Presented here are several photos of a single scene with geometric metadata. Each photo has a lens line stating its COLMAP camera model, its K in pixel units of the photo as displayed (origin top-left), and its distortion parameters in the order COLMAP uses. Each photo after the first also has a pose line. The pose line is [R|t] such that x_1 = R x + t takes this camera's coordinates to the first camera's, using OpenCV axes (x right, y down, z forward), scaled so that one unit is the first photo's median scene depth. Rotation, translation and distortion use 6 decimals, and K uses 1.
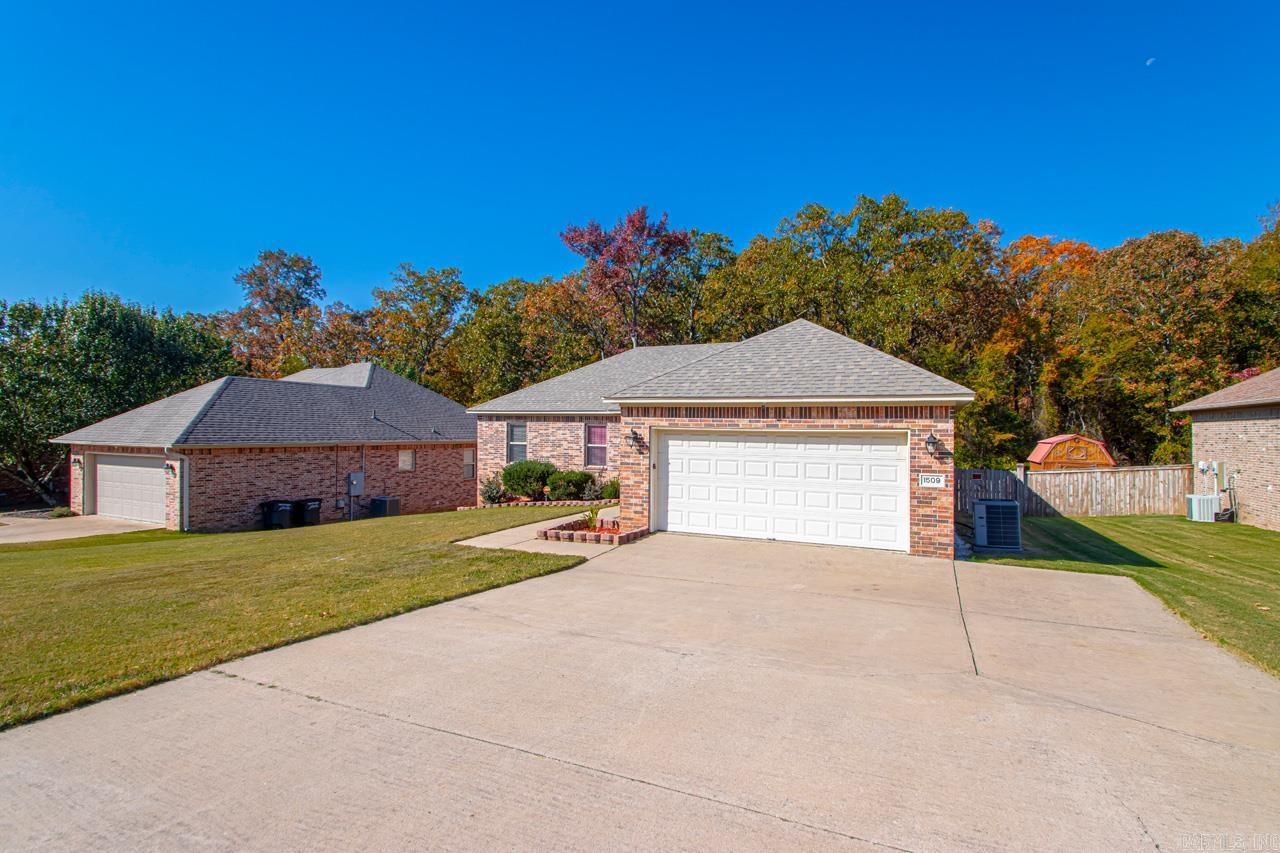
lens RADIAL K [[631.7, 0, 641.9], [0, 631.7, 411.1], [0, 0, 1]] dist [0.022734, -0.022891]
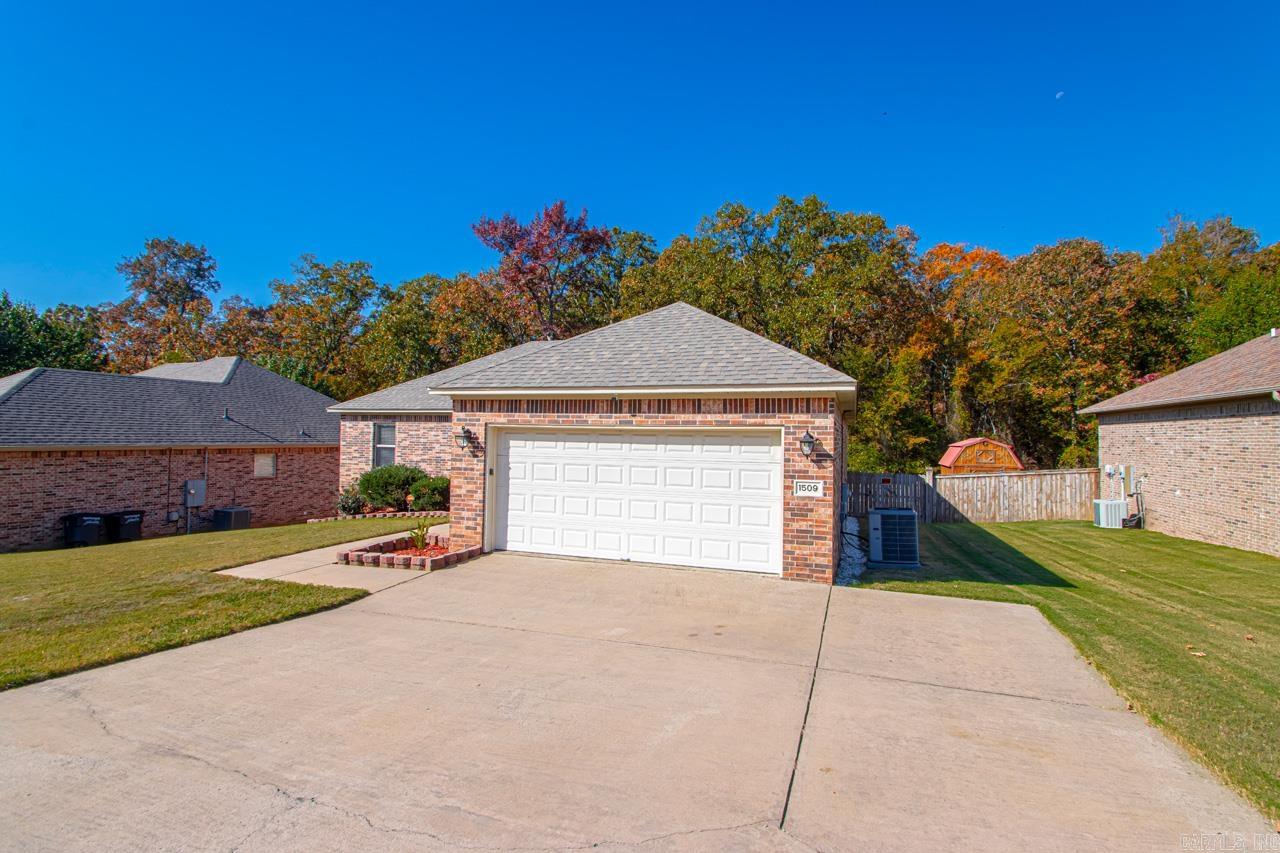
lens RADIAL K [[599.8, 0, 650.6], [0, 599.8, 416.9], [0, 0, 1]] dist [0.021133, -0.017230]
pose [[0.996576, 0.004636, 0.082553, 0.101560], [-0.004402, 0.999986, -0.003020, 0.010771], [-0.082566, 0.002646, 0.996582, 0.128018]]
